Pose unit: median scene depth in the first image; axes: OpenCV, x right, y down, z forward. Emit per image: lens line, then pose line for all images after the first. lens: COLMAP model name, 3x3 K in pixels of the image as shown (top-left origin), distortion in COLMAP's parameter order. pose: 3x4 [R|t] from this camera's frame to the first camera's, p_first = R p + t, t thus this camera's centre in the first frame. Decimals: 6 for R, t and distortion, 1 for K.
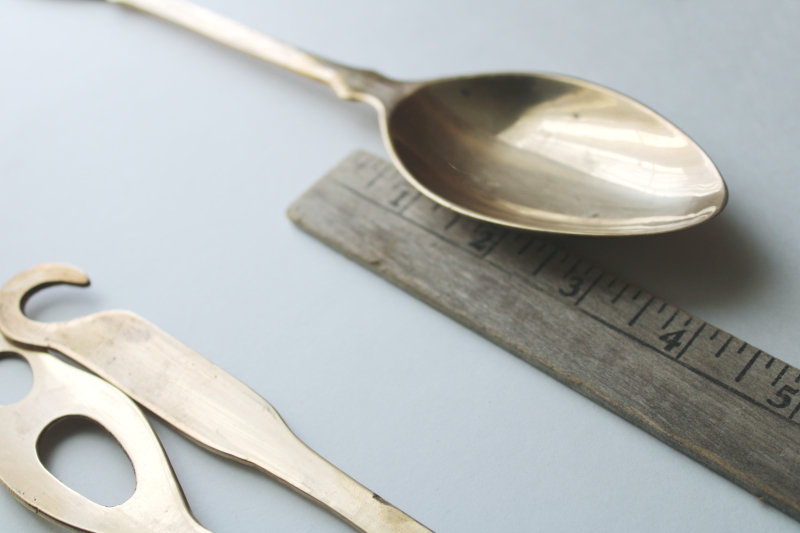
lens RADIAL K [[781.6, 0, 399.8], [0, 781.6, 266.9], [0, 0, 1]] dist [-0.013287, 0.000000]
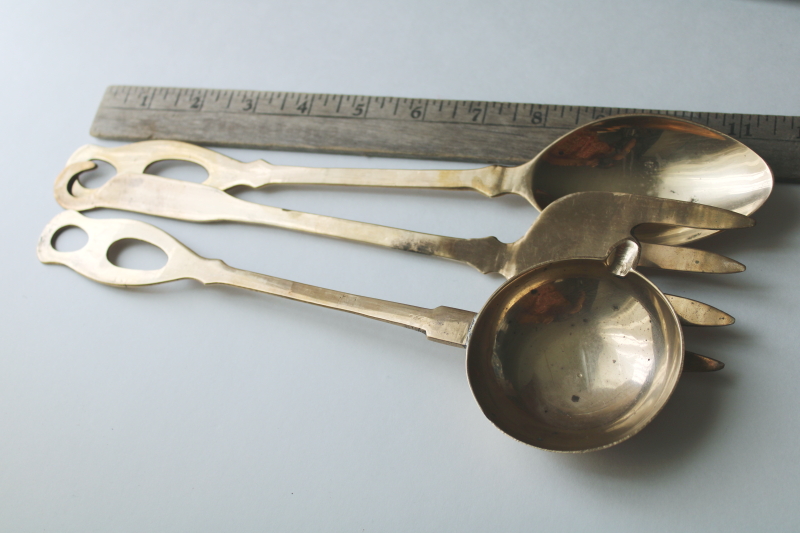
lens RADIAL K [[781.6, 0, 400.5], [0, 781.6, 265.2], [0, 0, 1]] dist [-0.013287, 0.000000]
pose [[0.855122, -0.464230, 0.230775, -0.094741], [0.424347, 0.882490, 0.202835, 0.147630], [-0.297819, -0.075520, 0.951631, -1.032245]]
